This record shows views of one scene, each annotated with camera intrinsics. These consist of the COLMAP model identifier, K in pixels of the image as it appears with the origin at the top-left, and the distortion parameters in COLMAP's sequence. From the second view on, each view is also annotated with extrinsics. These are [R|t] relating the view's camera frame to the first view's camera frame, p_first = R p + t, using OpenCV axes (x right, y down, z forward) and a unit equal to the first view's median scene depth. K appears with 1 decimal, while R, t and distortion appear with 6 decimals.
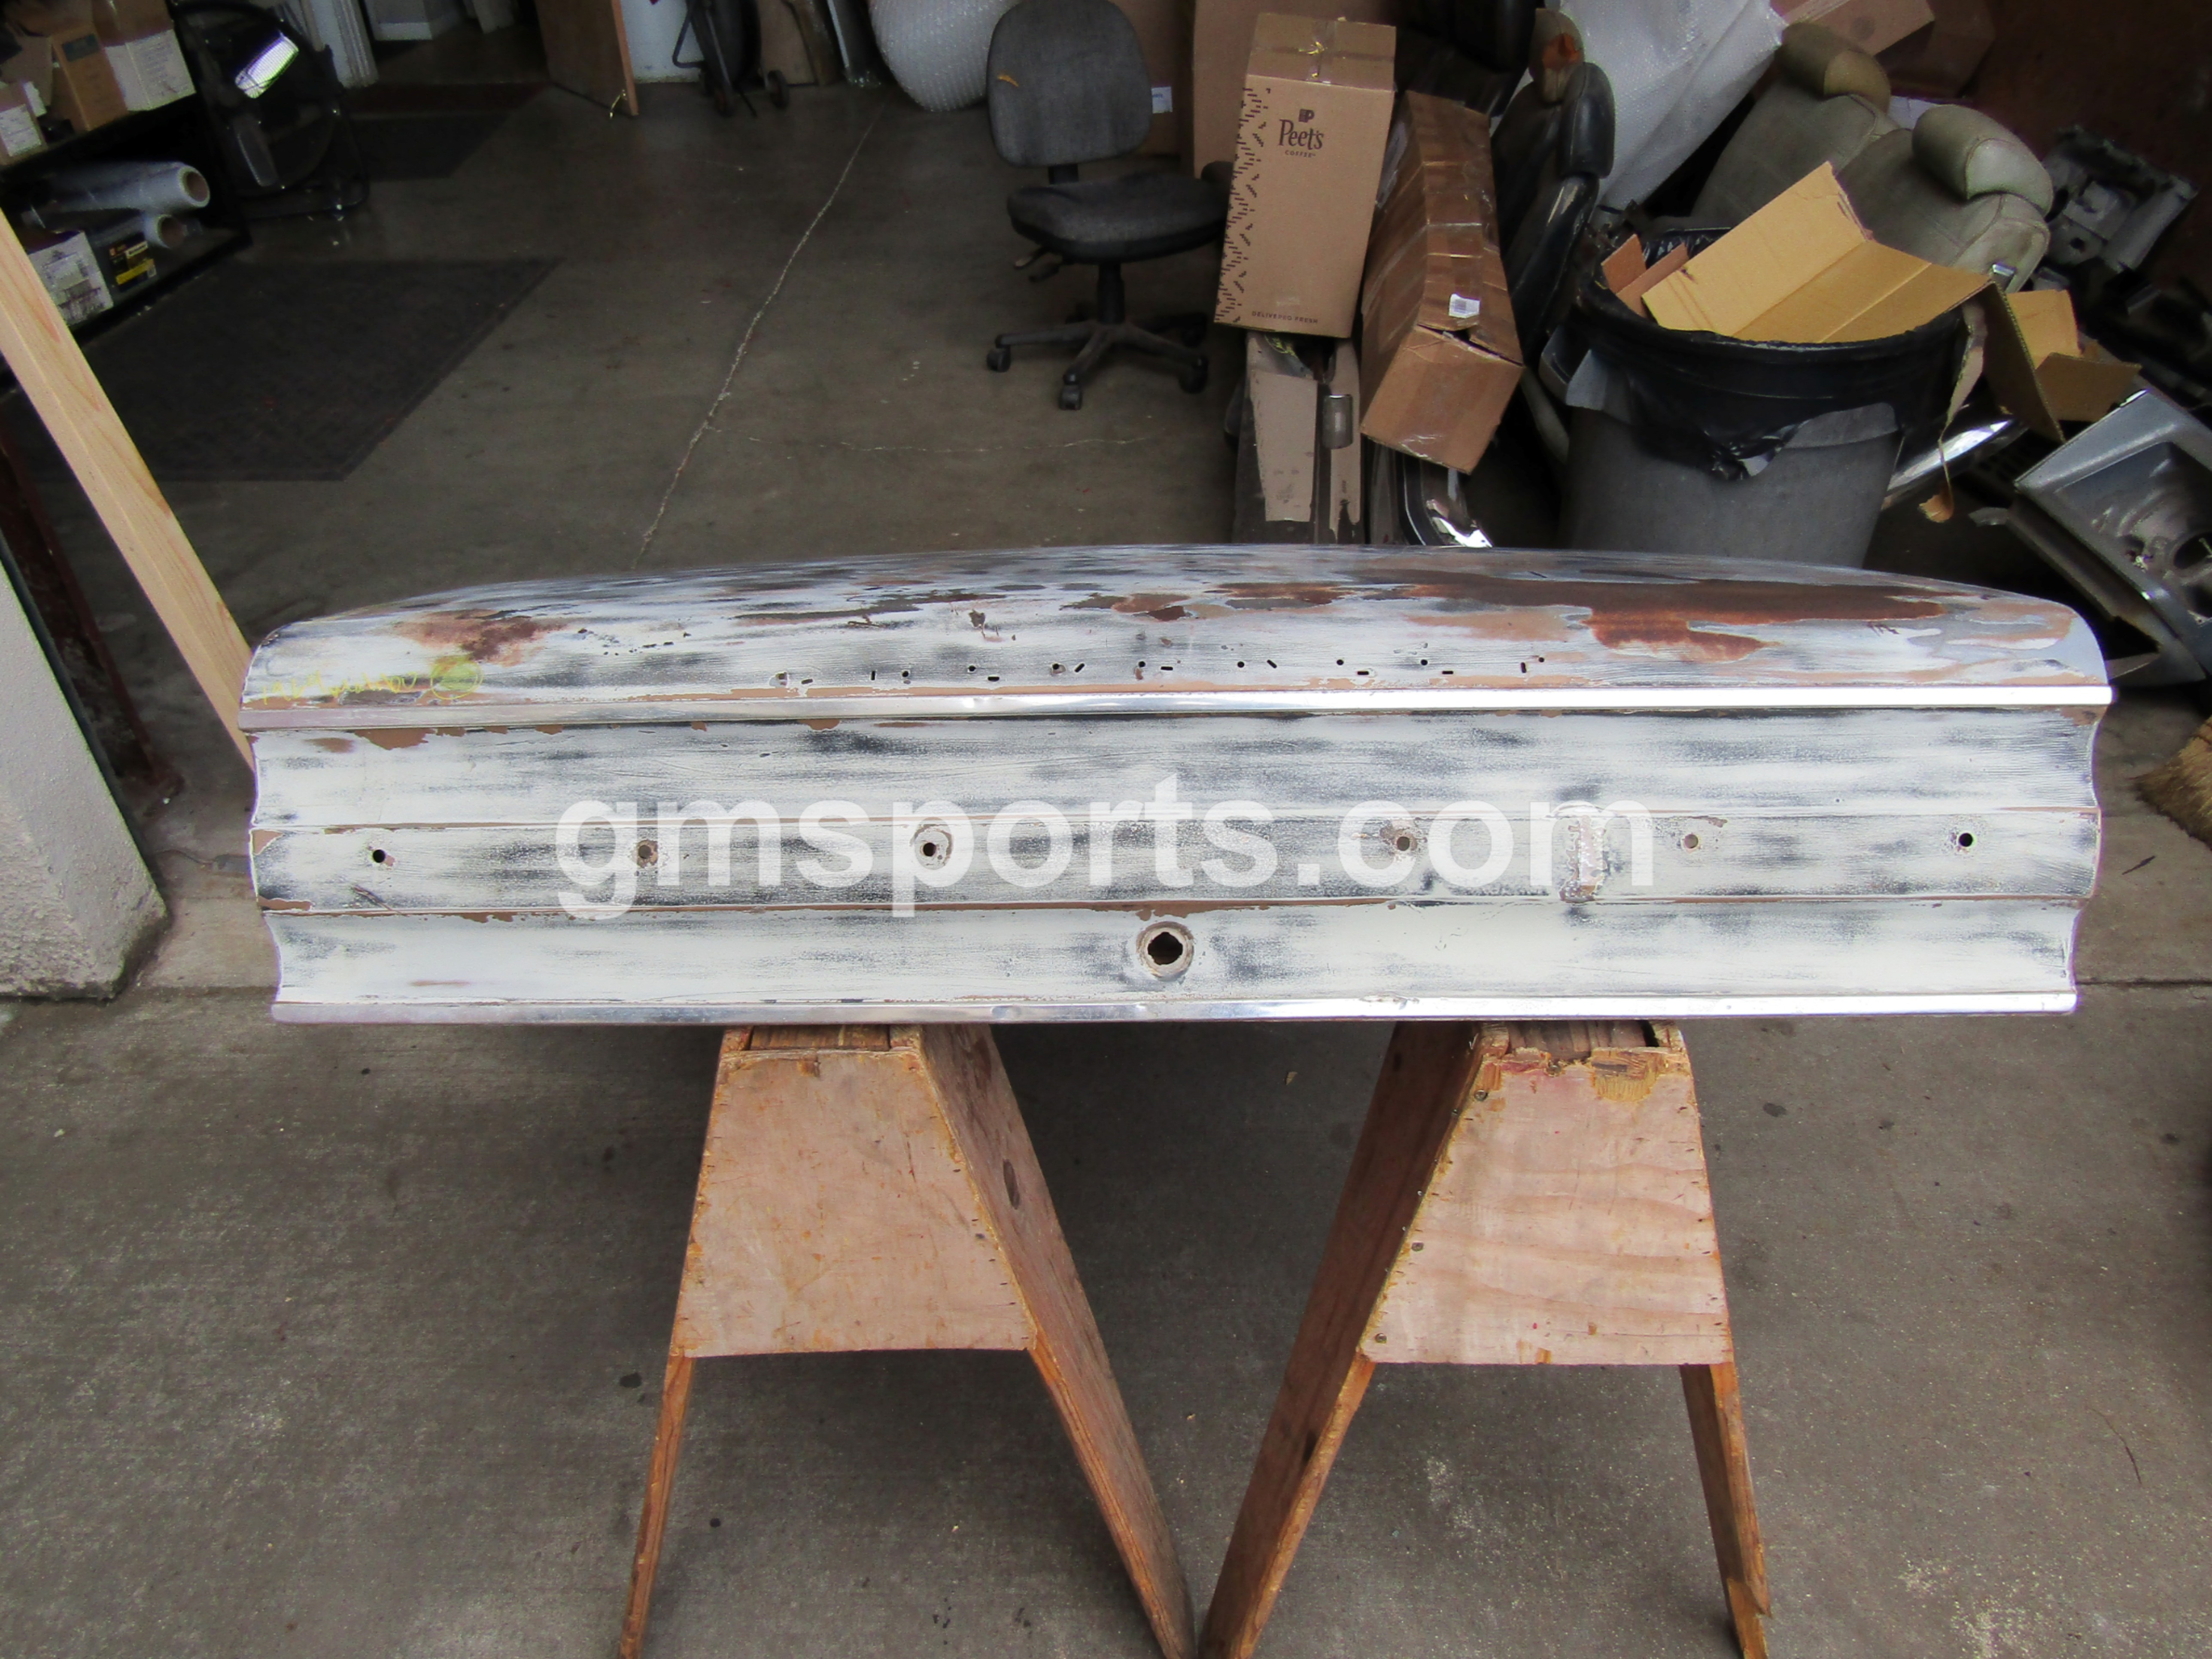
lens RADIAL K [[1570.7, 0, 1101.5], [0, 1570.7, 836.3], [0, 0, 1]] dist [-0.008970, 0.000056]
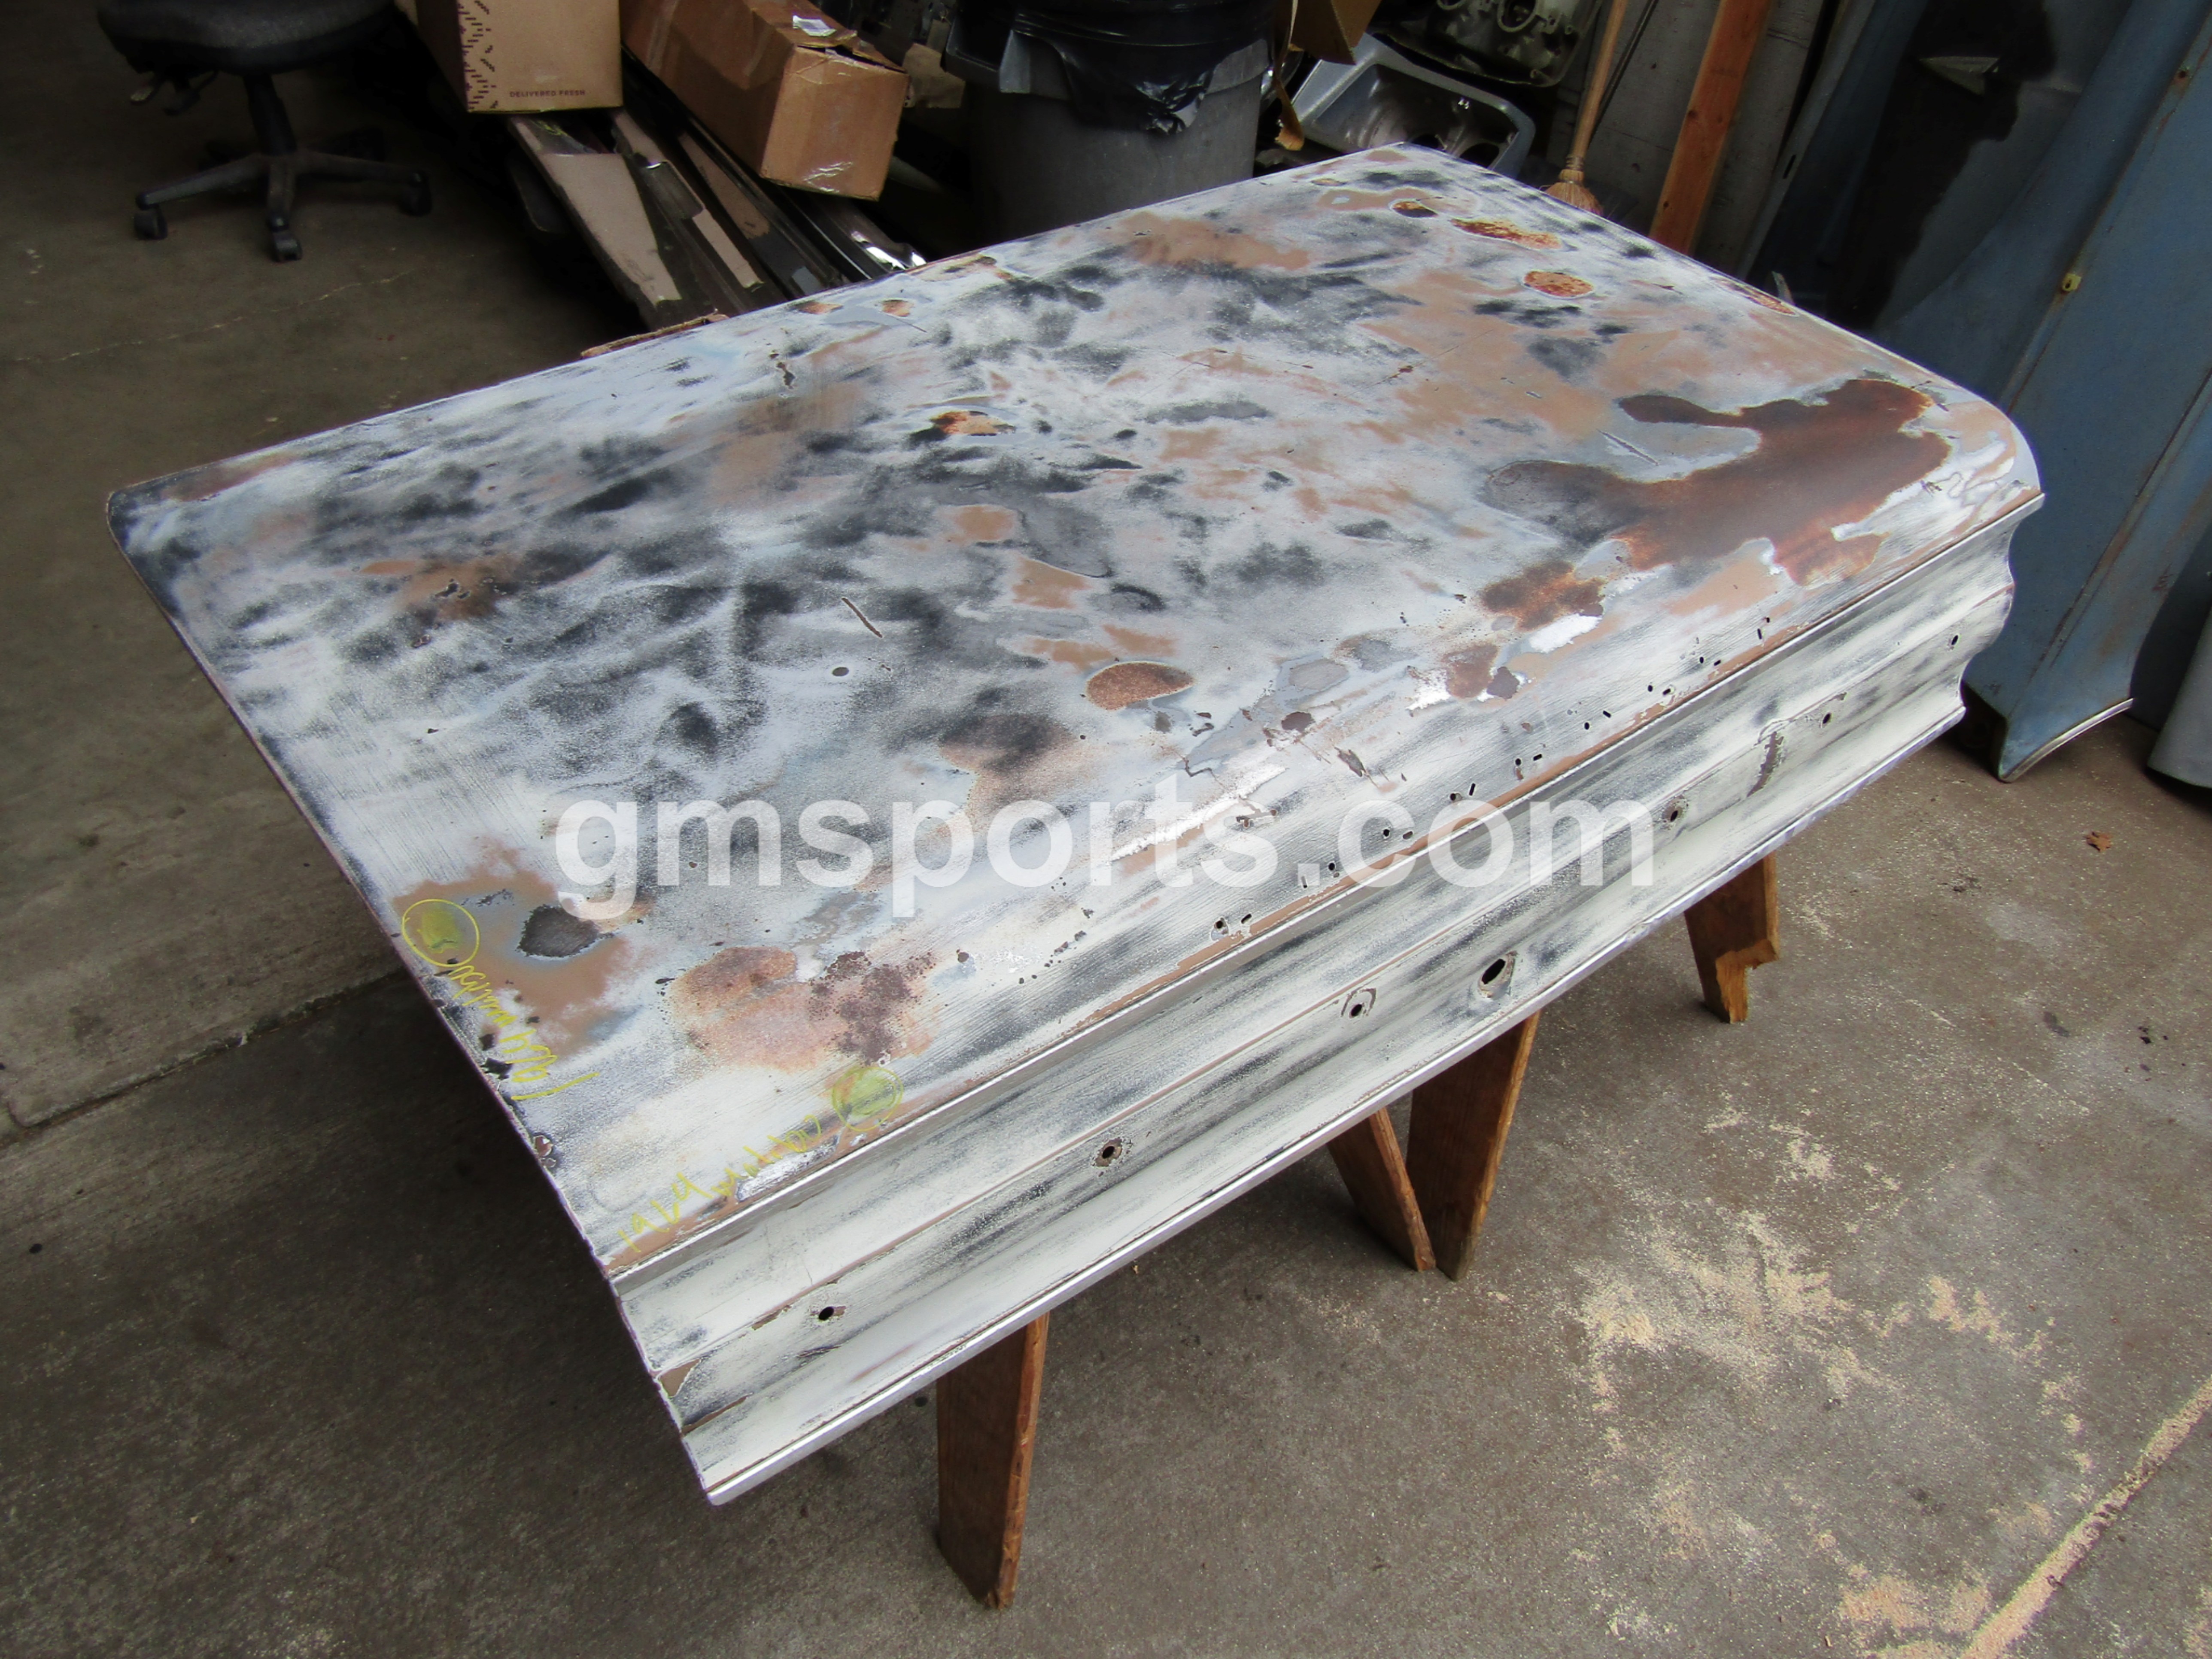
lens RADIAL K [[1570.7, 0, 1101.9], [0, 1570.7, 834.5], [0, 0, 1]] dist [-0.008970, 0.000056]
pose [[0.789676, -0.379287, 0.482238, -0.283497], [0.333121, 0.925126, 0.182131, 0.003776], [-0.515211, 0.016820, 0.856898, 0.099448]]
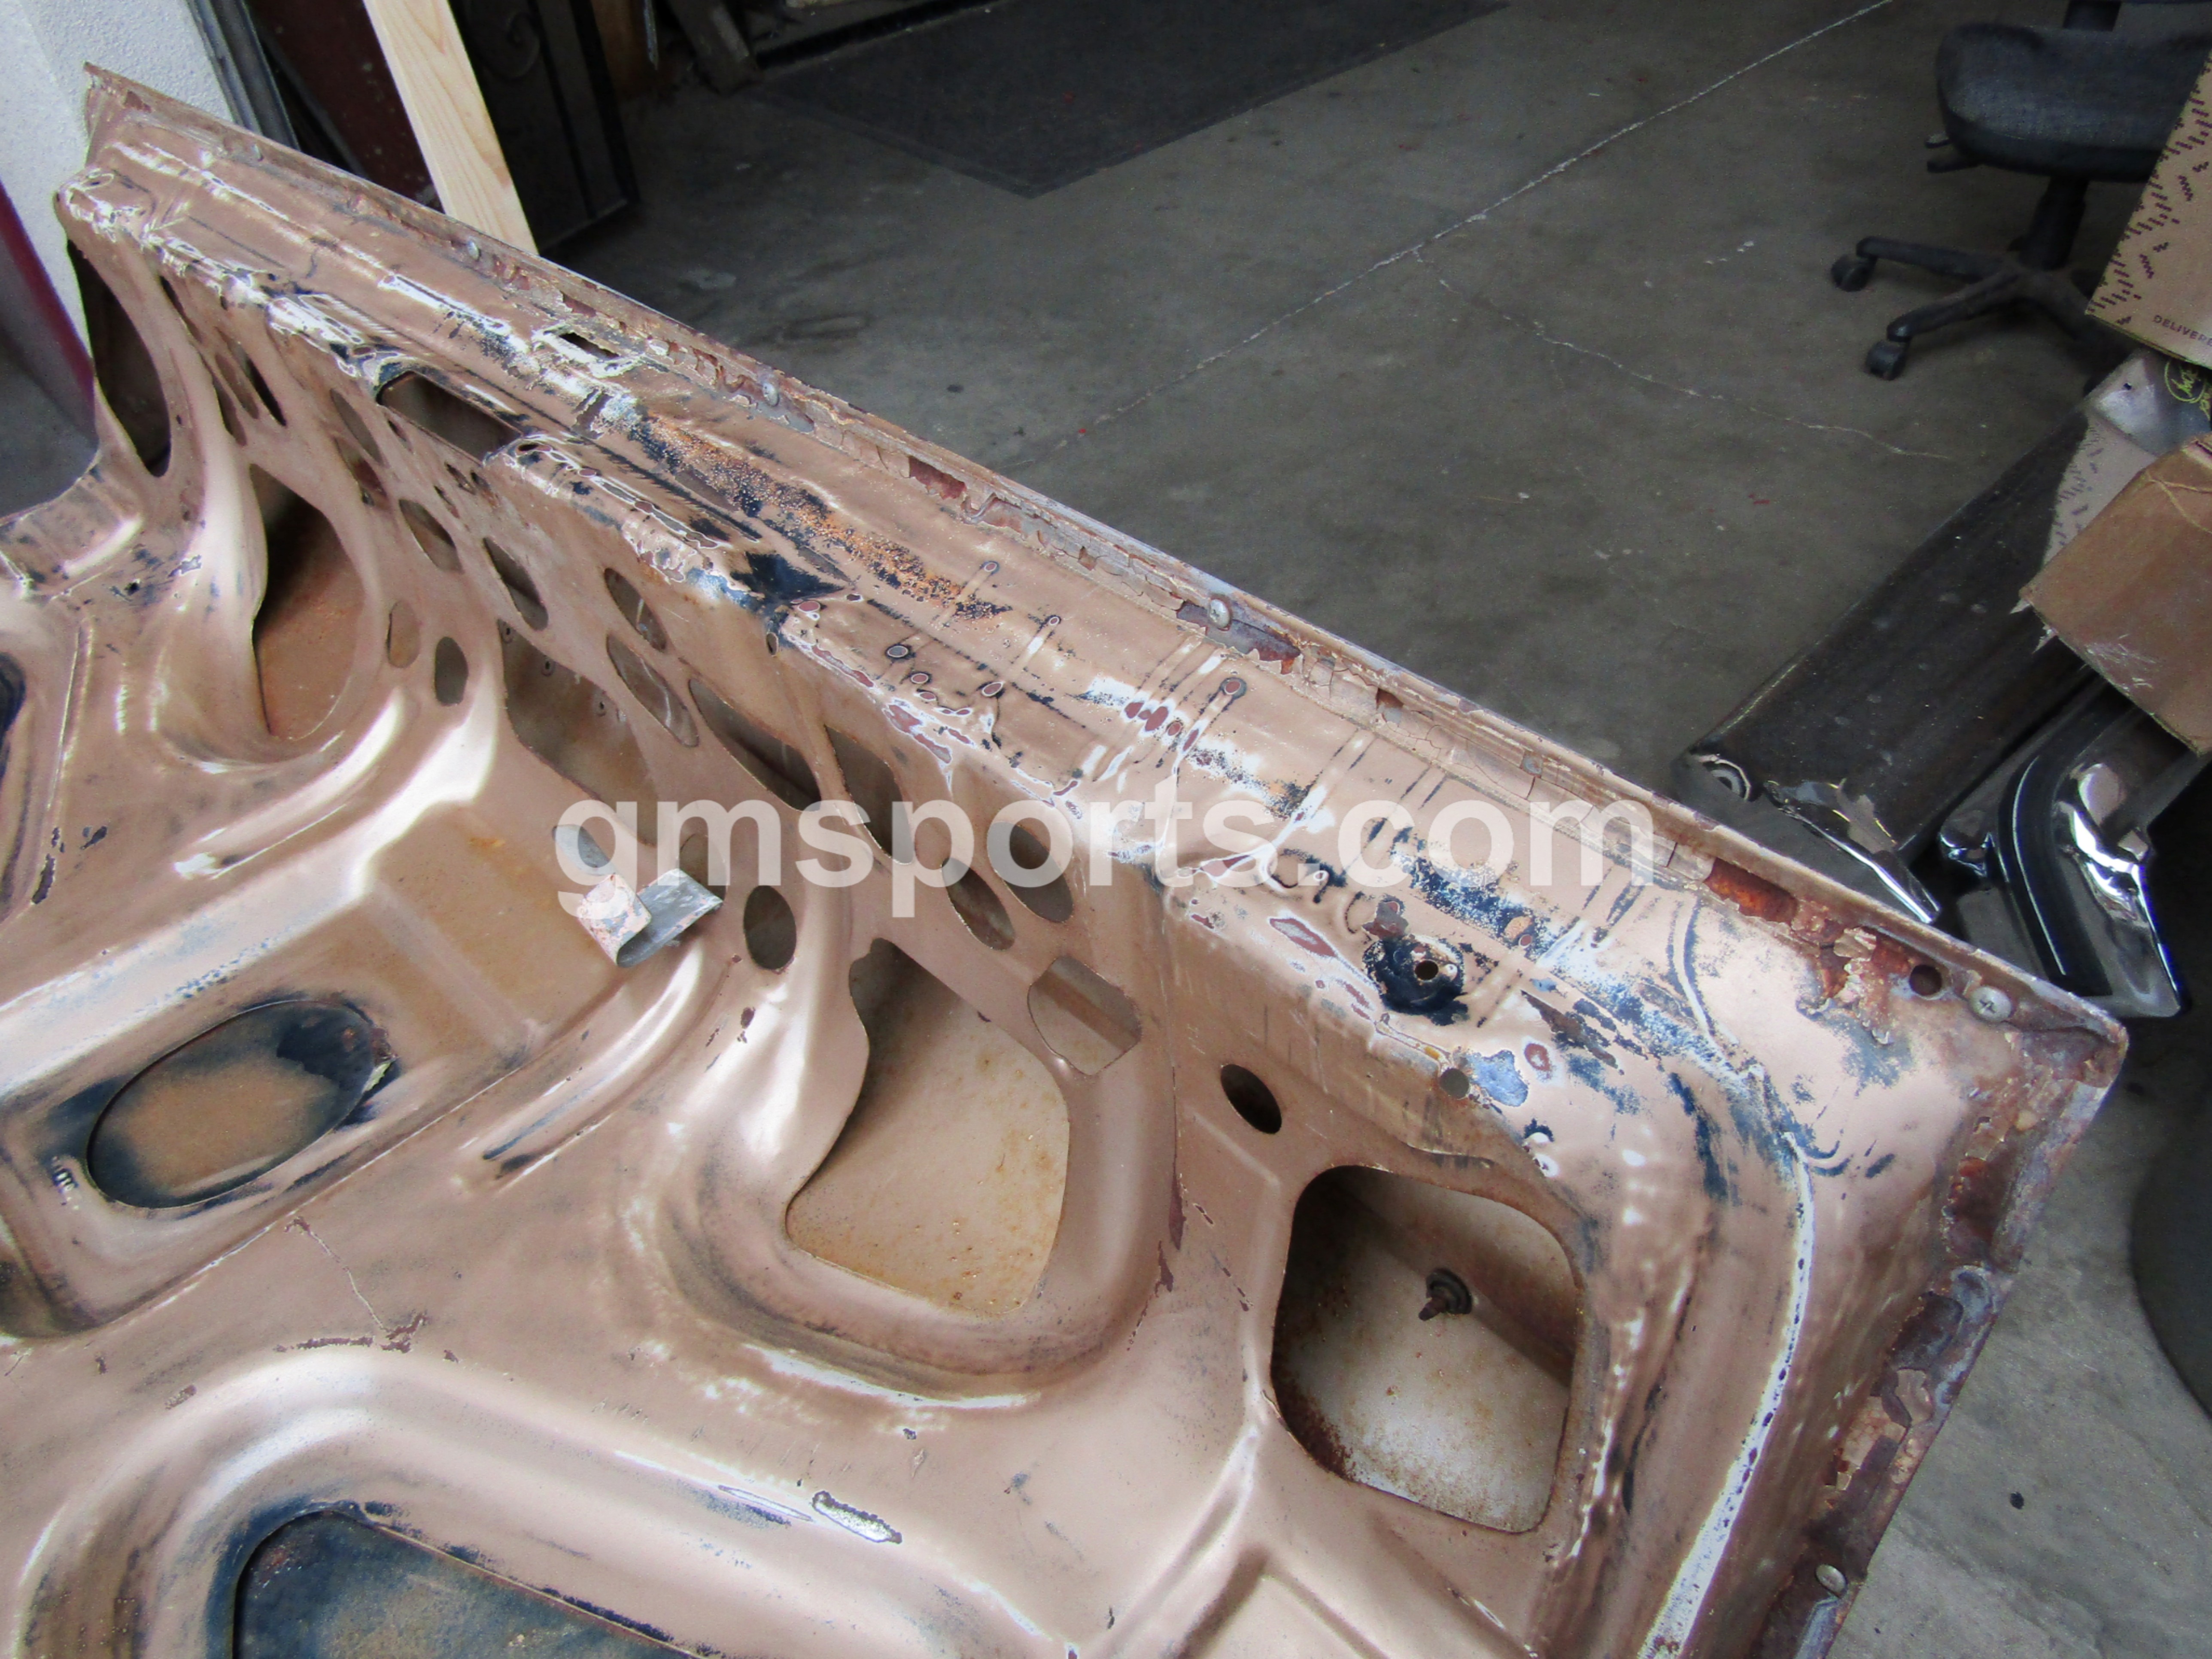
lens RADIAL K [[1570.7, 0, 1095.1], [0, 1570.7, 827.3], [0, 0, 1]] dist [-0.008970, 0.000056]
pose [[0.712066, 0.464601, -0.526411, 0.262326], [-0.390339, 0.885162, 0.253225, -0.203732], [0.583607, 0.025166, 0.811646, 0.394616]]
